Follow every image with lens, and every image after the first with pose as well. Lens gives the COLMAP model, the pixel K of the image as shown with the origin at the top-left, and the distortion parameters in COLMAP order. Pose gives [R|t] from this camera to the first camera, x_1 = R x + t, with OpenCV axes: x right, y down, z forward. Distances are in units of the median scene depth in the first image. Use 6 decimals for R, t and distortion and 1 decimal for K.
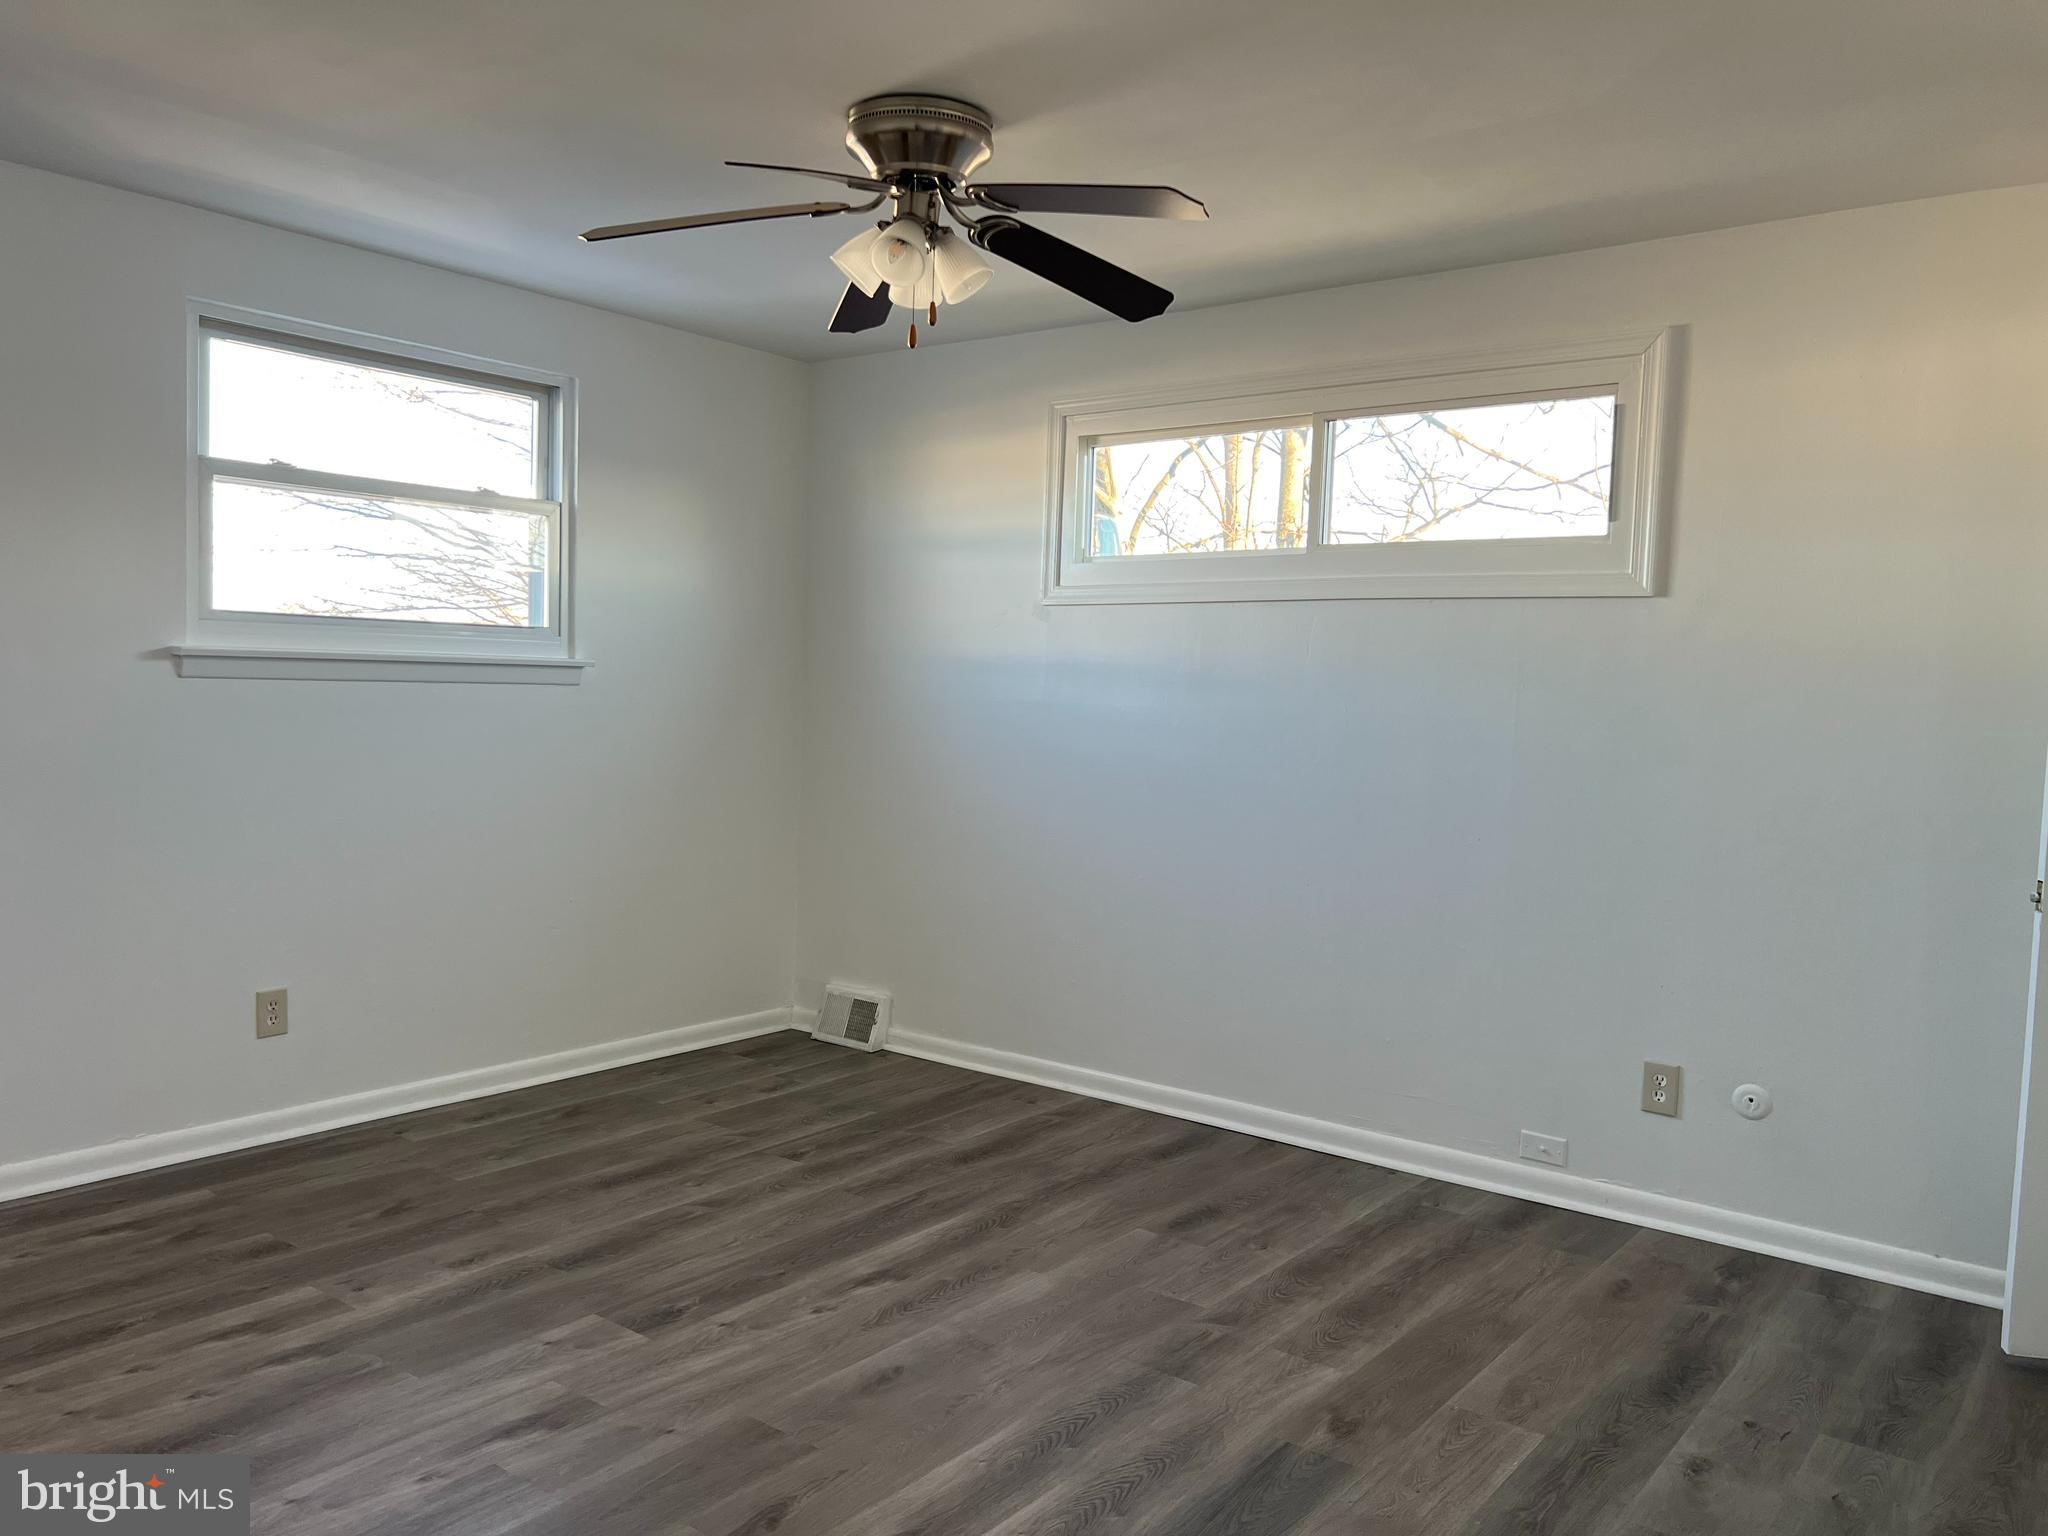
lens RADIAL K [[1548.8, 0, 1025.3], [0, 1548.8, 758.6], [0, 0, 1]] dist [0.056552, -0.064814]
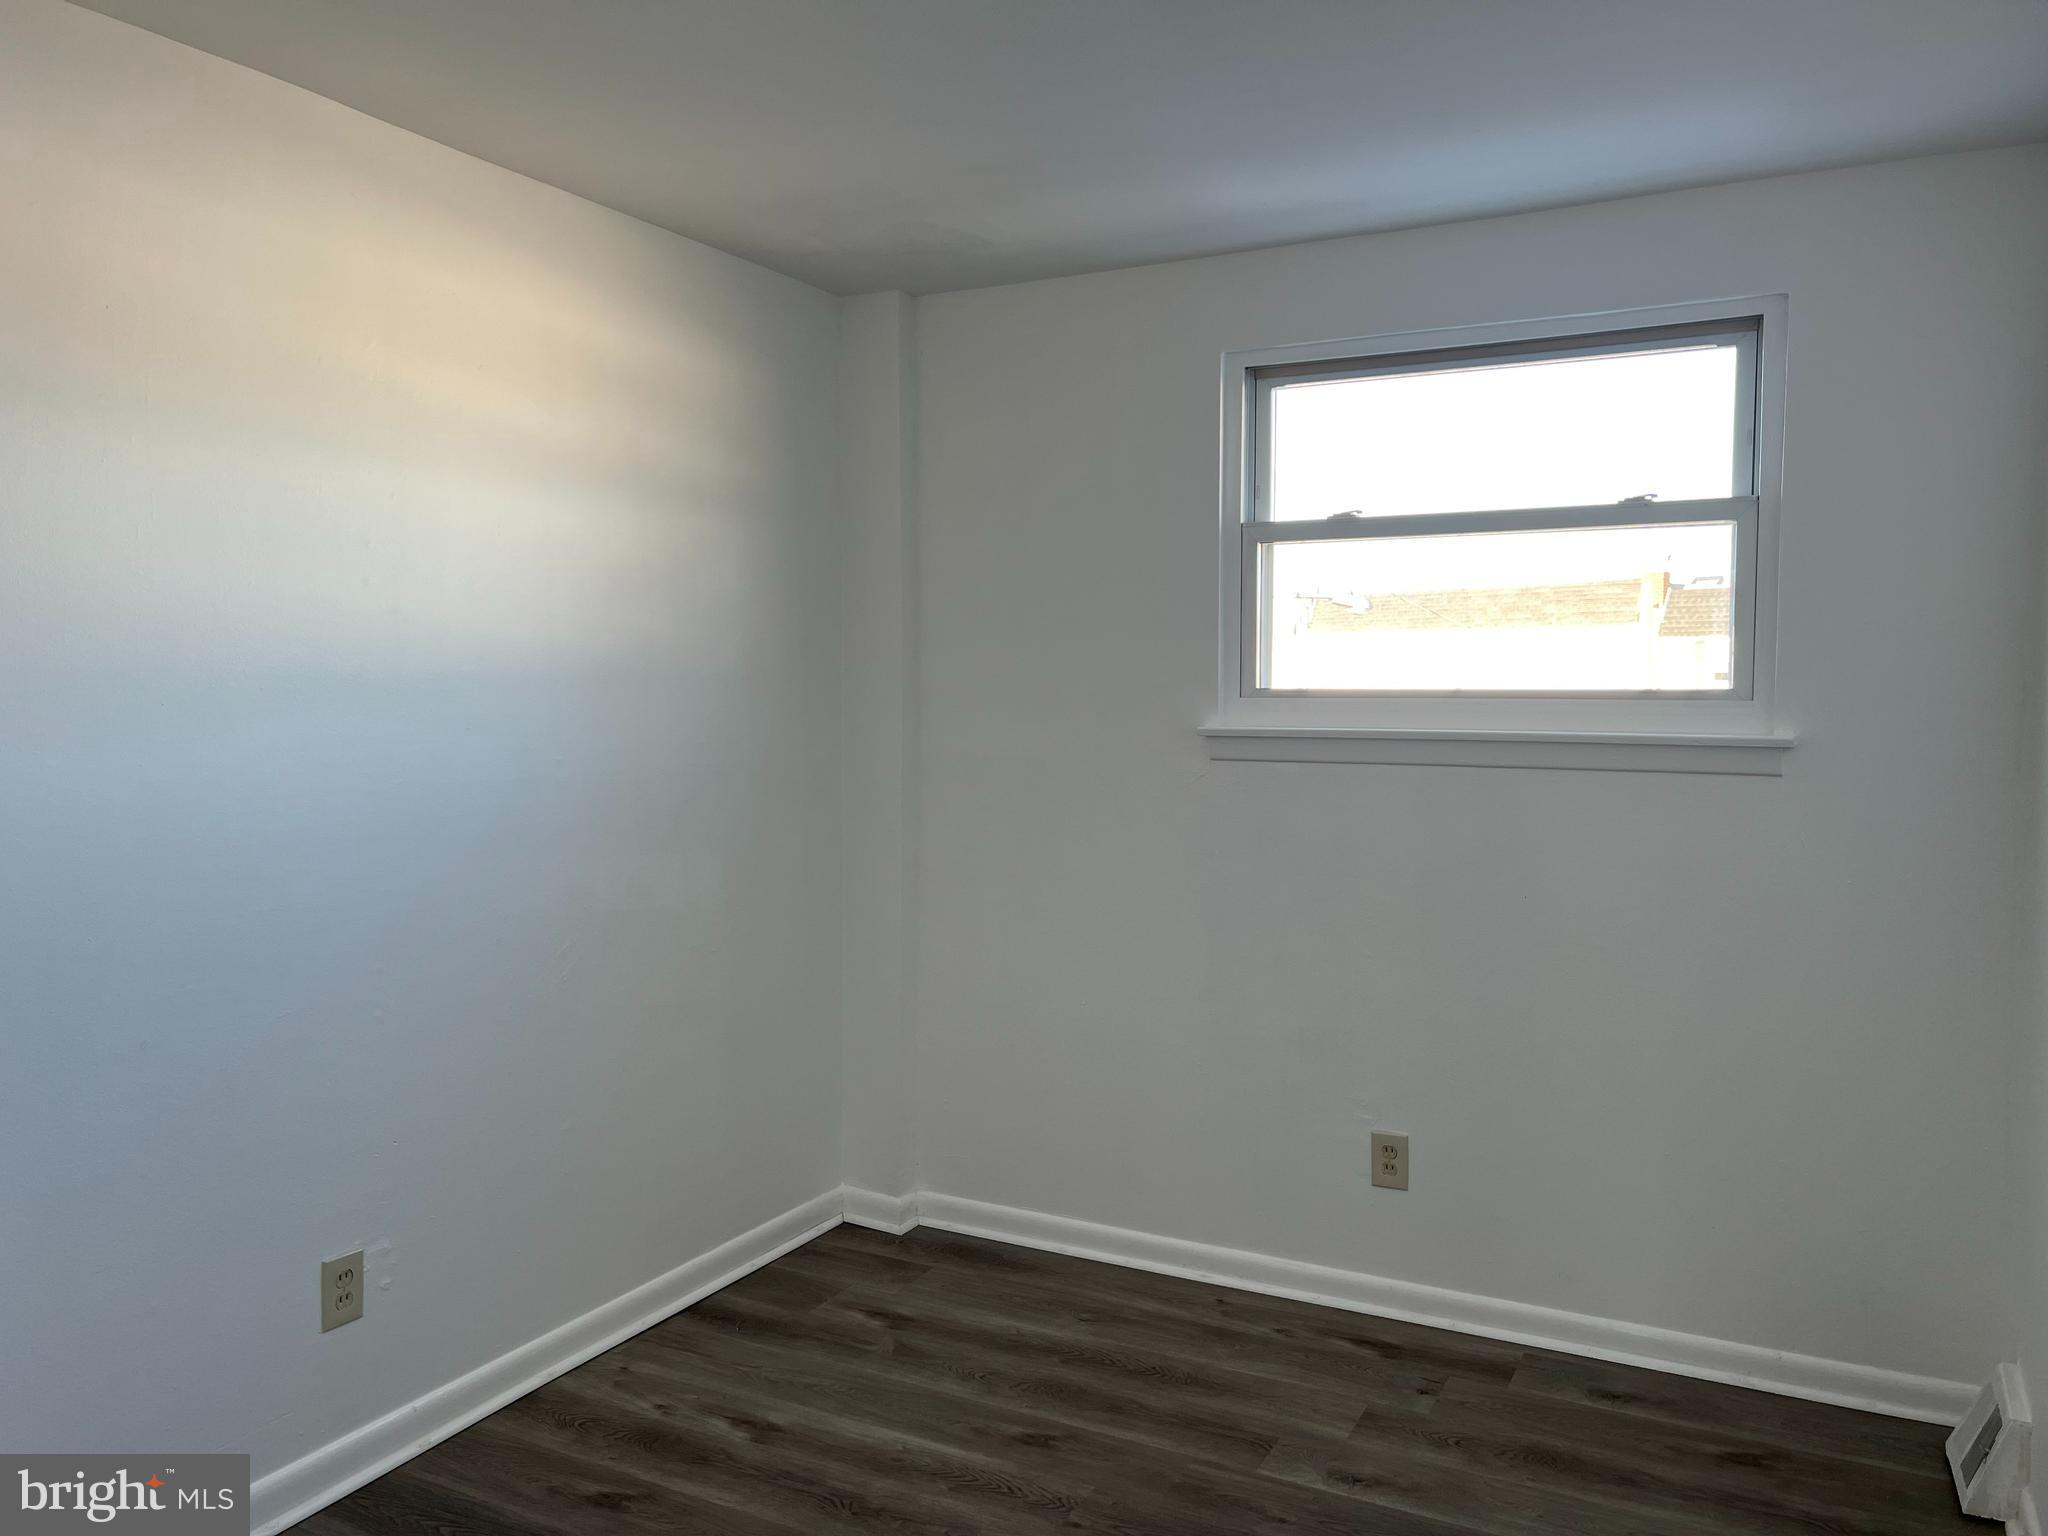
lens RADIAL K [[1548.8, 0, 1015.2], [0, 1548.8, 757.9], [0, 0, 1]] dist [0.056552, -0.064814]
pose [[0.168475, 0.001421, -0.985705, 0.312622], [-0.054049, 0.998508, -0.007798, -0.036573], [0.984223, 0.054590, 0.168301, 0.645803]]
